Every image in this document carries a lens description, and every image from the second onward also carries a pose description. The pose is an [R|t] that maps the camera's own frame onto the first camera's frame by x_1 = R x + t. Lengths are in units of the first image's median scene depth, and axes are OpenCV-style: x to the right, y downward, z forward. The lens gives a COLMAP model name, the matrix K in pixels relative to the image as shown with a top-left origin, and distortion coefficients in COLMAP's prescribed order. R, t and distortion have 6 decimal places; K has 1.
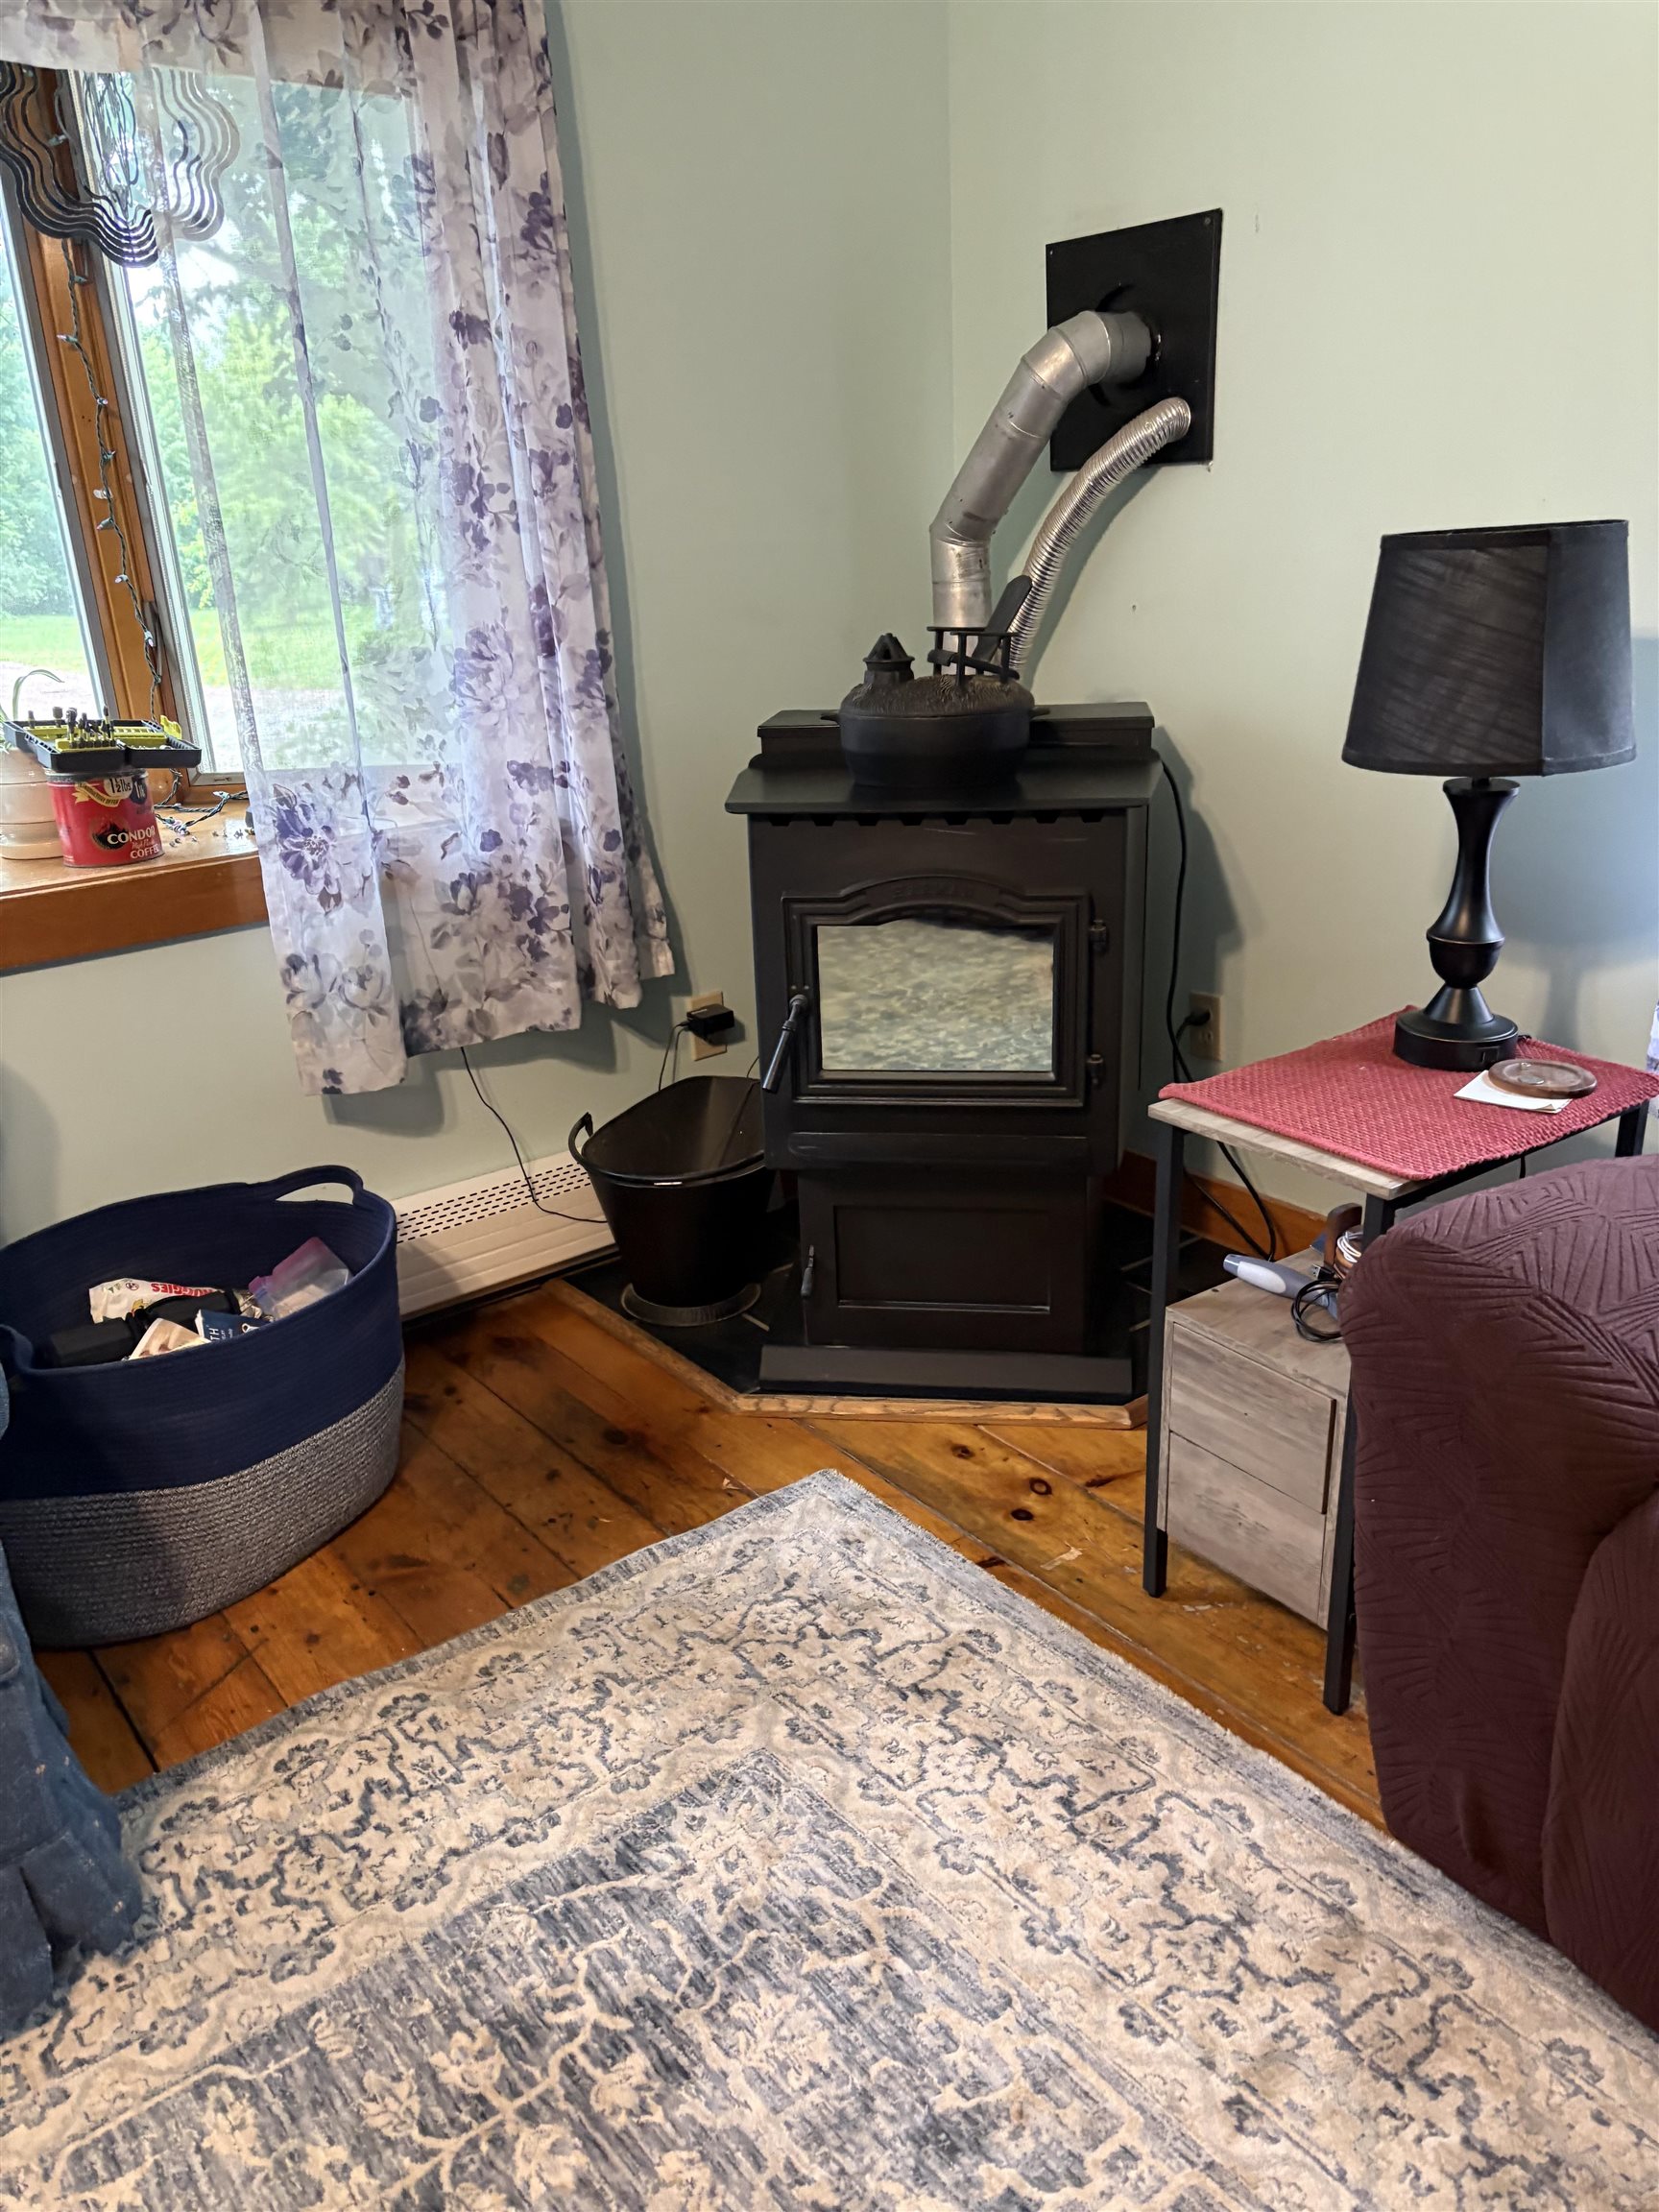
lens RADIAL K [[1663.9, 0, 841.9], [0, 1663.9, 1097.5], [0, 0, 1]] dist [0.057758, -0.035398]
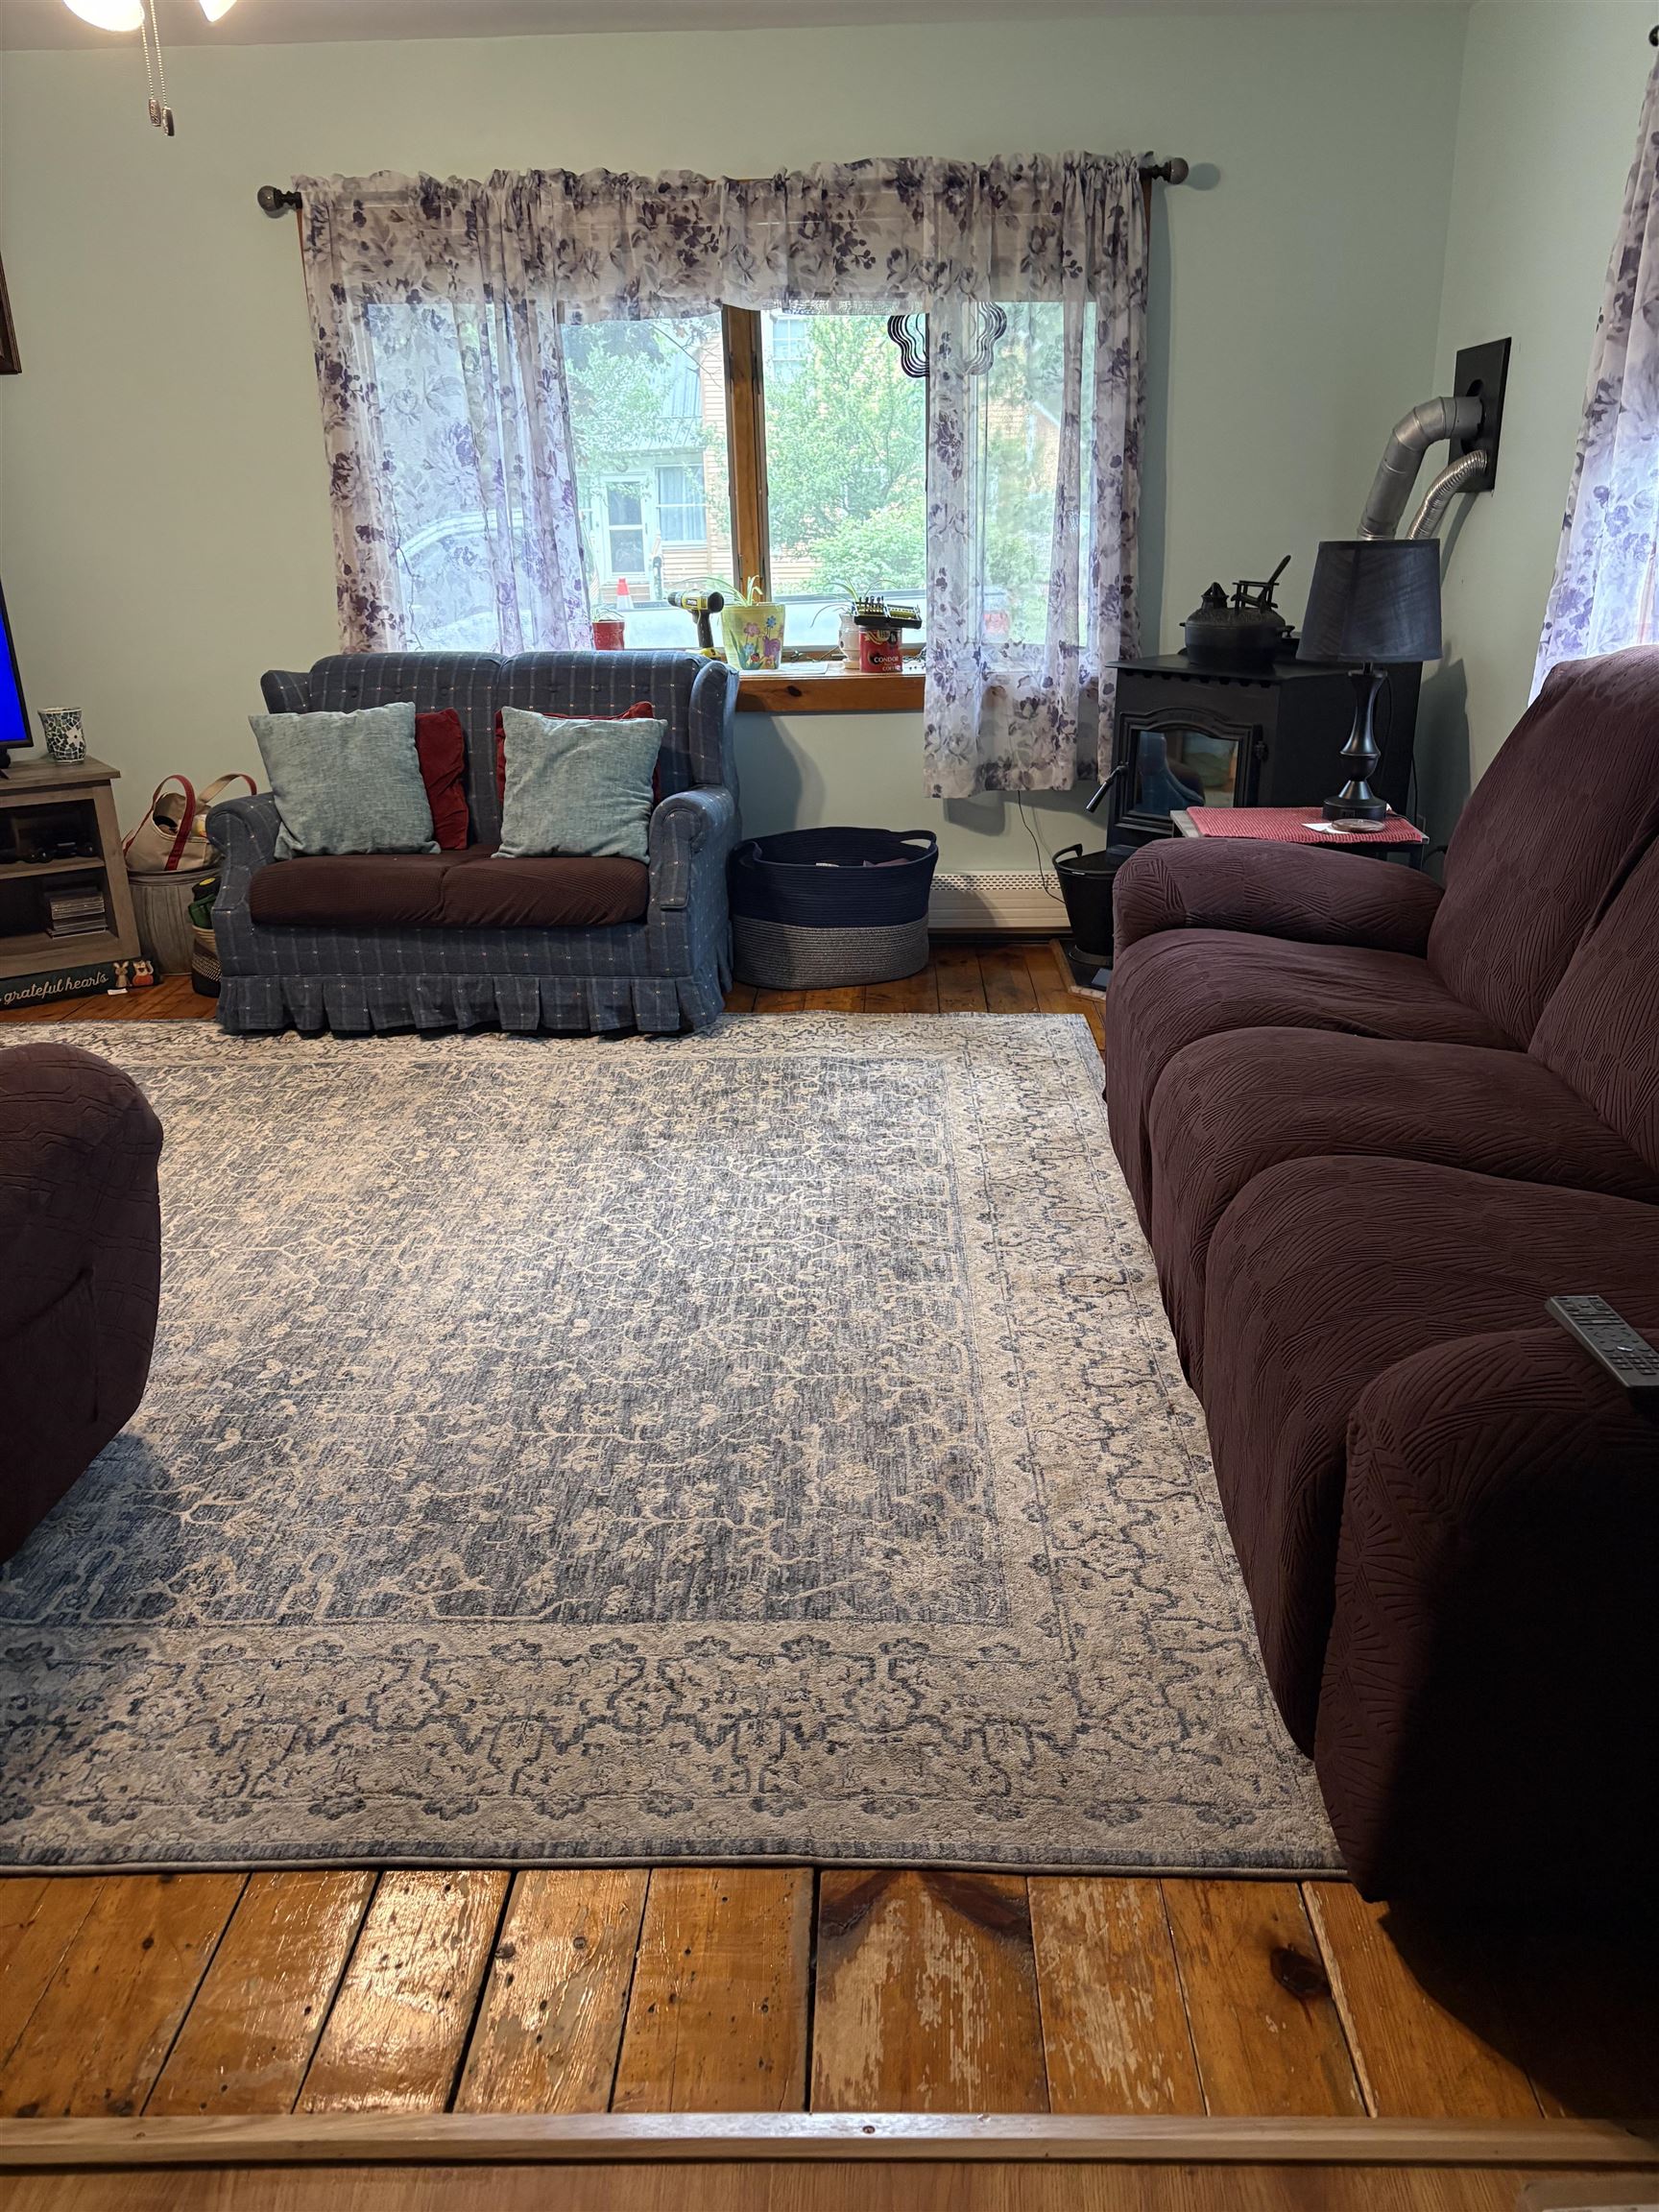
lens RADIAL K [[1663.9, 0, 832.8], [0, 1663.9, 1107.2], [0, 0, 1]] dist [0.057758, -0.035398]
pose [[0.769072, 0.246371, -0.589771, 0.920899], [-0.227921, 0.967775, 0.107065, 0.181739], [0.597143, 0.052081, 0.800442, -0.708429]]
